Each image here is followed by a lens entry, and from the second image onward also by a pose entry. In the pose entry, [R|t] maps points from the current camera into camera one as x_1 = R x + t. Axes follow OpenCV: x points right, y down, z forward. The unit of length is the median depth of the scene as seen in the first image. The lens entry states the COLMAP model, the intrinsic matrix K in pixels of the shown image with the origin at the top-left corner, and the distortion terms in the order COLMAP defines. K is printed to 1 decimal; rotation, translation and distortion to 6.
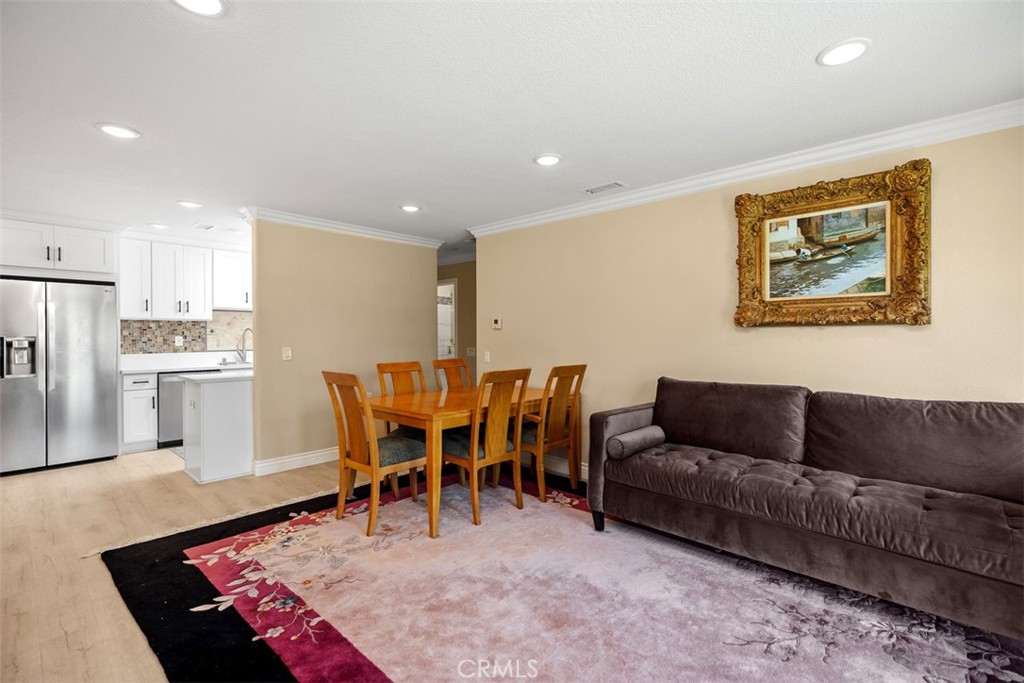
lens RADIAL K [[462.1, 0, 512.8], [0, 462.1, 337.6], [0, 0, 1]] dist [0.006346, -0.000611]
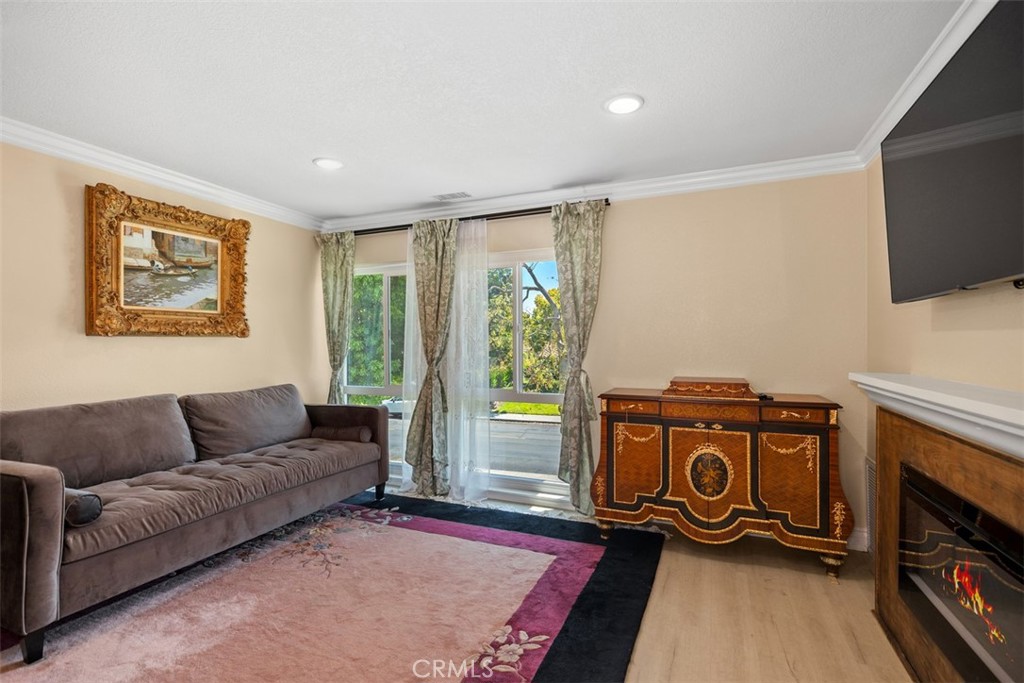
lens RADIAL K [[462.1, 0, 515.1], [0, 462.1, 341.2], [0, 0, 1]] dist [0.006346, -0.000611]
pose [[-0.338981, 0.003733, 0.940786, -0.607975], [0.007973, 0.999968, -0.001095, -0.005956], [-0.940760, 0.007130, -0.338999, 0.592275]]
